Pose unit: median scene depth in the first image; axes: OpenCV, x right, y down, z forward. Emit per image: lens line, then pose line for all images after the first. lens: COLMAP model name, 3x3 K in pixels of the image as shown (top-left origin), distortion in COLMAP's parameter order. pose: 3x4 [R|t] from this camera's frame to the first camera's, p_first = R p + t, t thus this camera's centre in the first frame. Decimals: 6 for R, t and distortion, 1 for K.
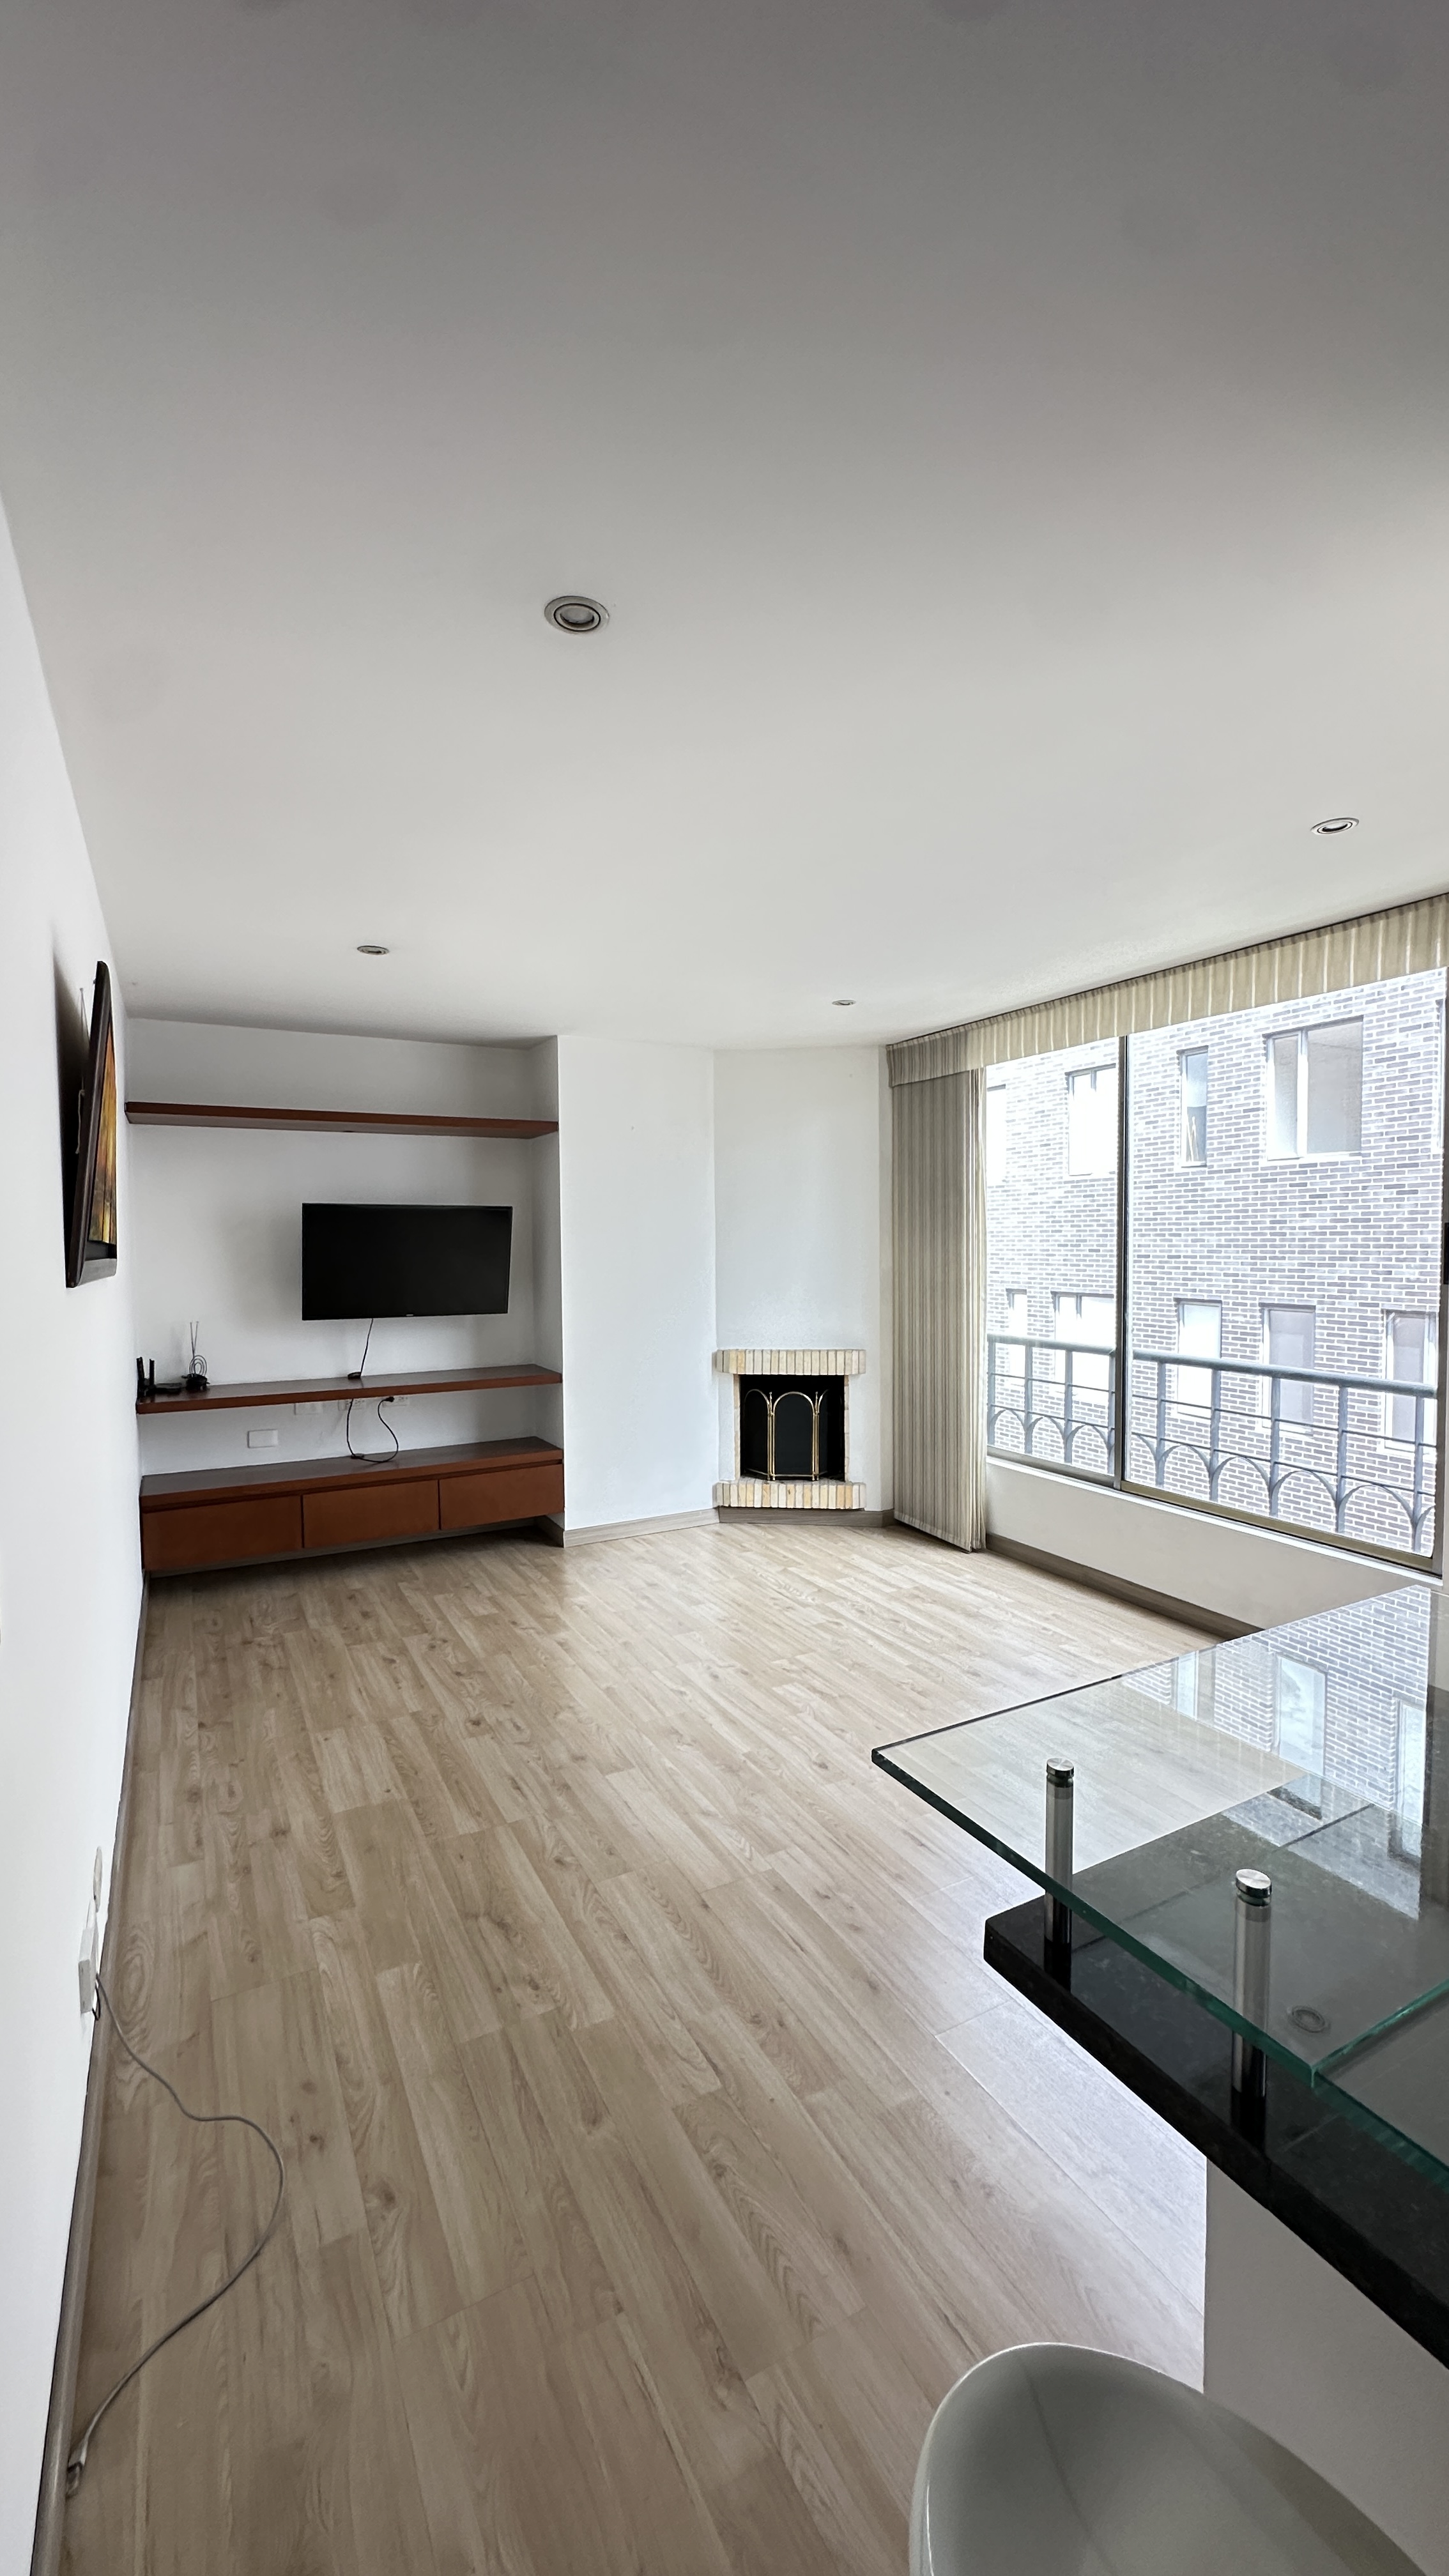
lens RADIAL K [[1043.3, 0, 734.6], [0, 1043.3, 1295.3], [0, 0, 1]] dist [-0.000815, -0.000353]
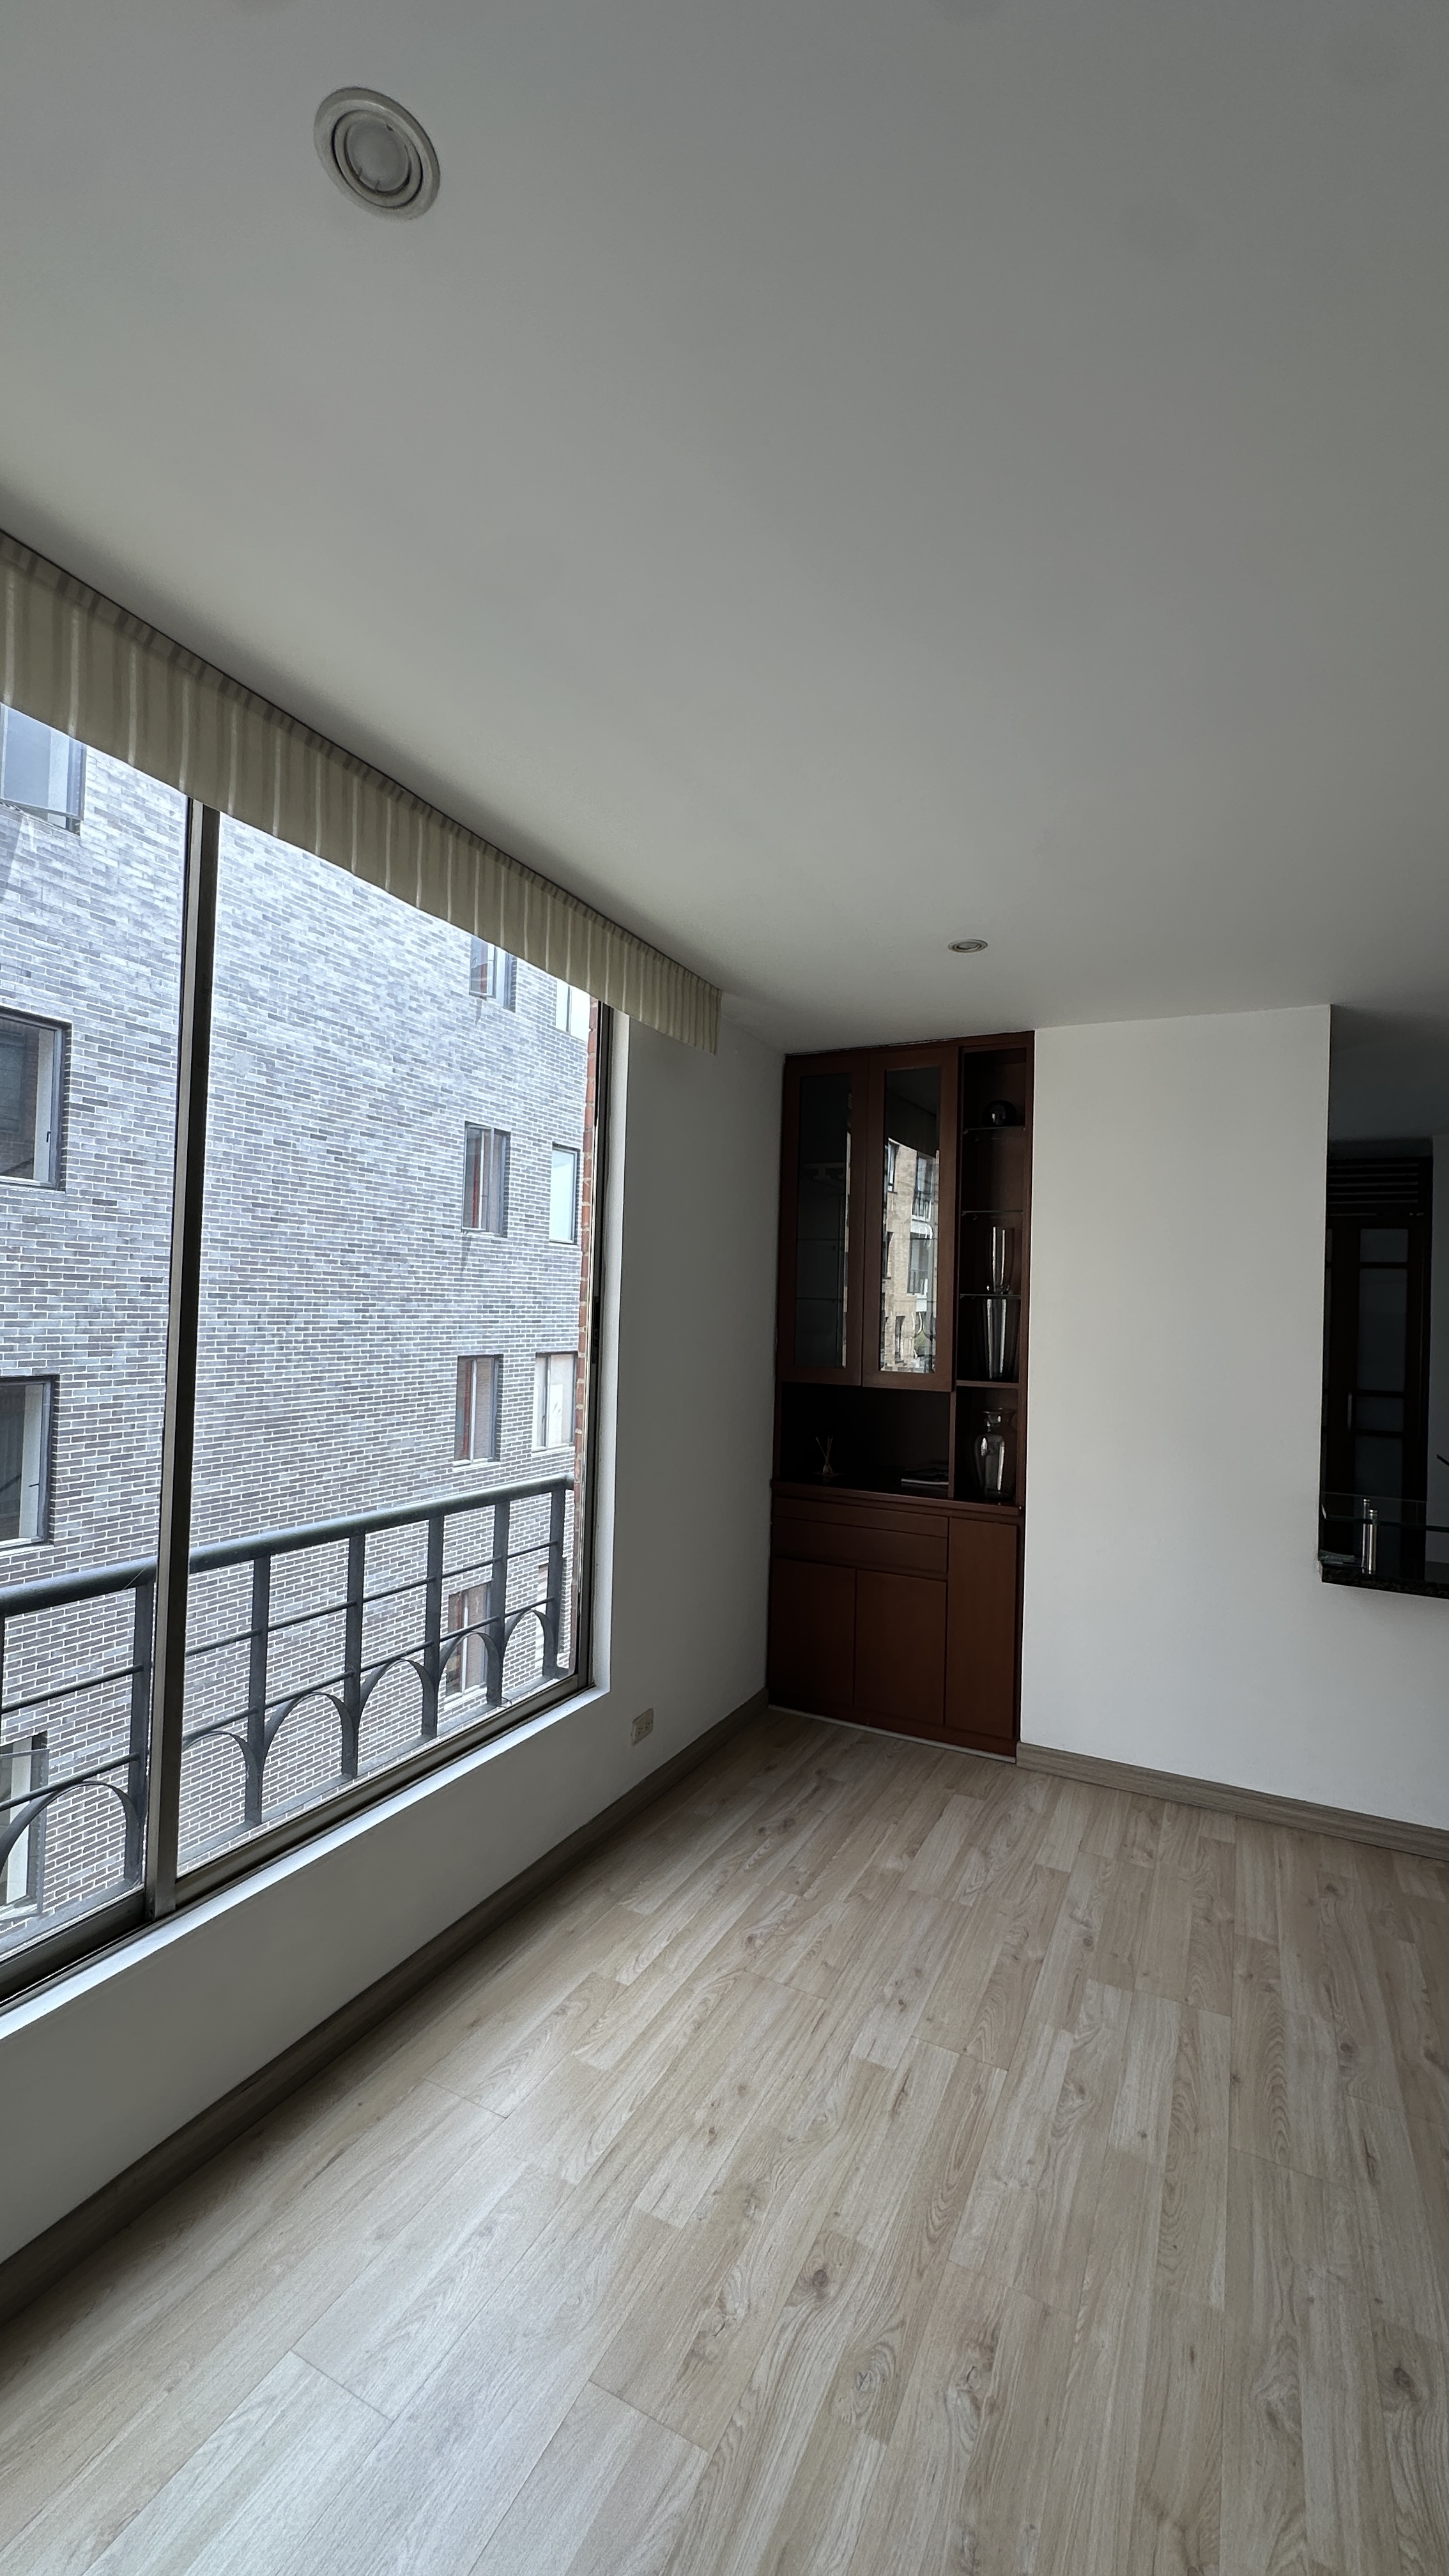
lens RADIAL K [[1043.3, 0, 734.6], [0, 1043.3, 1295.3], [0, 0, 1]] dist [-0.000815, -0.000353]
pose [[-0.585214, -0.000763, 0.810879, -0.110109], [0.011759, 0.999886, 0.009427, -0.063325], [-0.810794, 0.015051, -0.585138, 1.284812]]
